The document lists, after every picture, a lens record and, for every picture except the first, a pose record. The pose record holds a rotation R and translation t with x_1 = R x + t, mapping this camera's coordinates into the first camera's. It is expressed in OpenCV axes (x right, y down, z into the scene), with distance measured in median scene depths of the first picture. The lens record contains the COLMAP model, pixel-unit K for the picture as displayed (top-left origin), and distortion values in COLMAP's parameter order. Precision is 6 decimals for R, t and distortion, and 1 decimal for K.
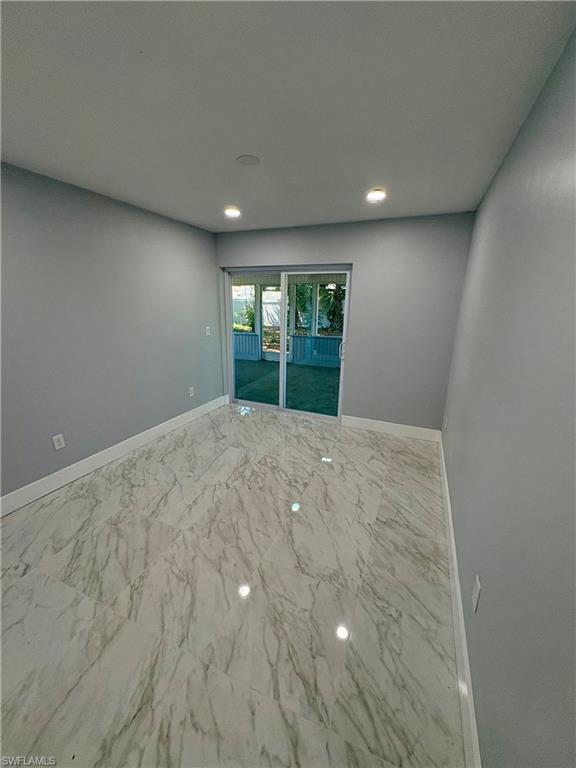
lens RADIAL K [[312.0, 0, 288.0], [0, 312.0, 384.0], [0, 0, 1]] dist [0.000566, -0.000018]
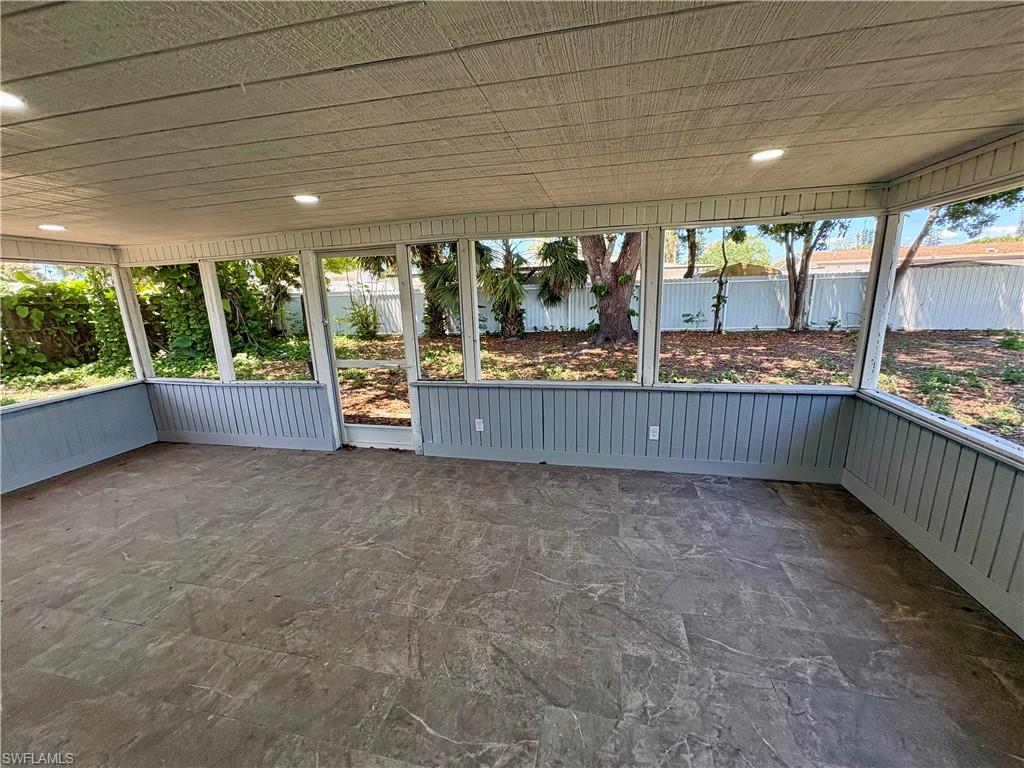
lens RADIAL K [[416.0, 0, 512.0], [0, 416.0, 384.0], [0, 0, 1]] dist [0.000566, -0.000018]
pose [[0.982737, -0.094182, 0.159239, 0.035532], [0.099211, 0.994779, -0.023912, -0.095548], [-0.156156, 0.039297, 0.986950, 0.360755]]
